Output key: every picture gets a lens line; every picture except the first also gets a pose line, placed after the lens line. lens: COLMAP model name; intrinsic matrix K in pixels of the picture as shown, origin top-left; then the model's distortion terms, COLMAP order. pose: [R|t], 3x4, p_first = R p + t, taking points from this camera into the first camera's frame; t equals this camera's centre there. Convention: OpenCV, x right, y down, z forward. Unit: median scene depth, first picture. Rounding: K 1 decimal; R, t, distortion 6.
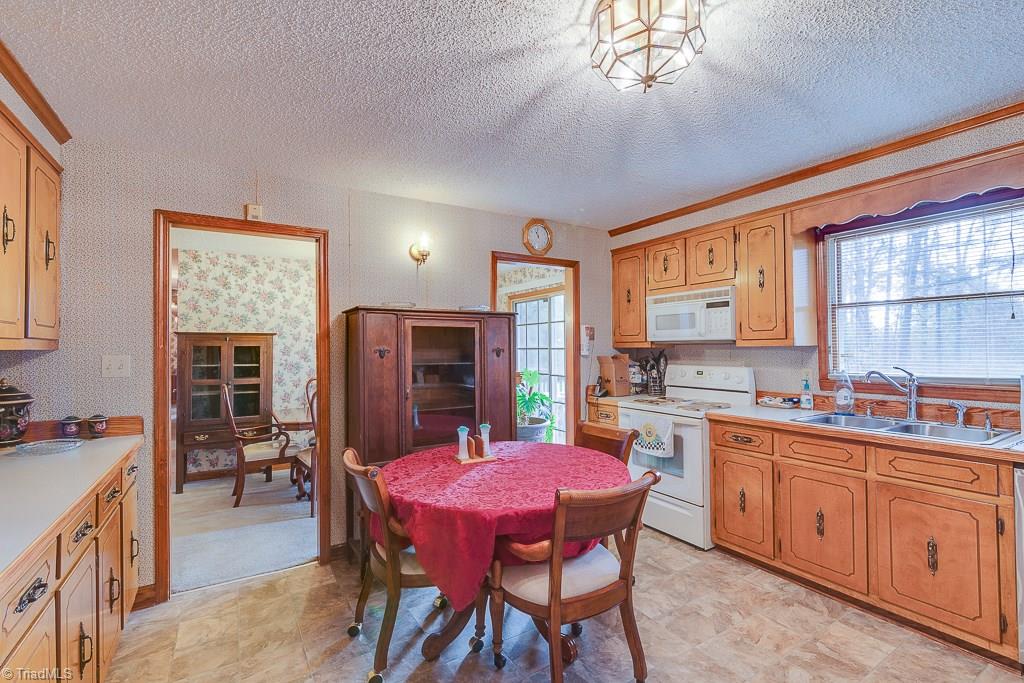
lens RADIAL K [[461.6, 0, 517.6], [0, 461.6, 342.9], [0, 0, 1]] dist [0.002530, -0.000218]
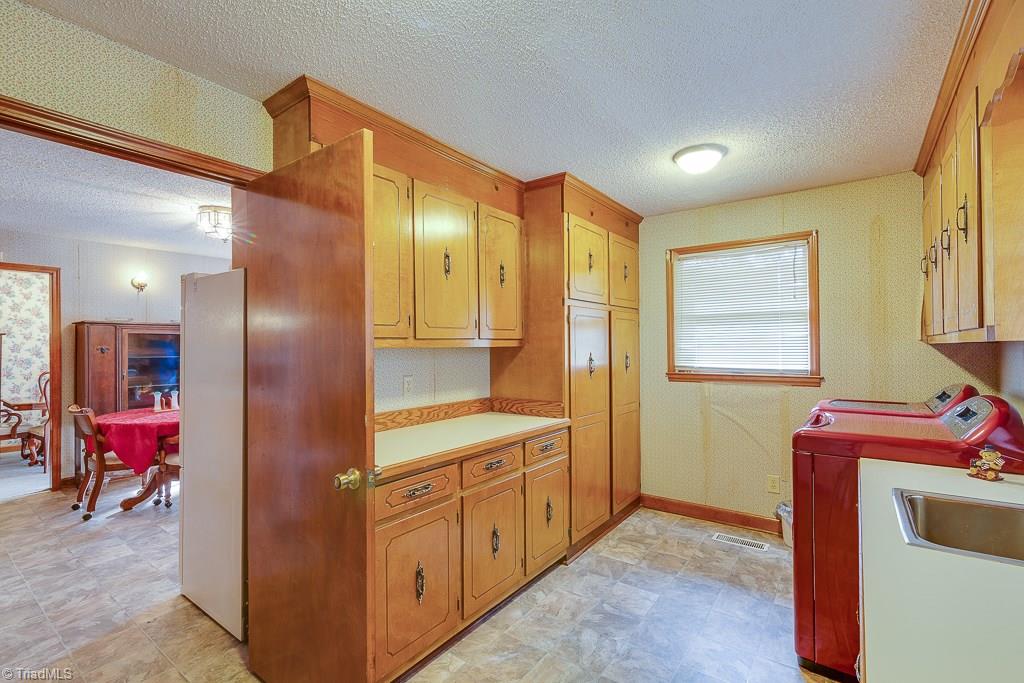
lens RADIAL K [[461.6, 0, 517.6], [0, 461.6, 342.9], [0, 0, 1]] dist [0.002530, -0.000218]
pose [[0.929219, 0.006904, 0.369465, 0.402171], [-0.008577, 0.999959, 0.002886, -0.017978], [-0.369430, -0.005851, 0.929240, -0.912819]]
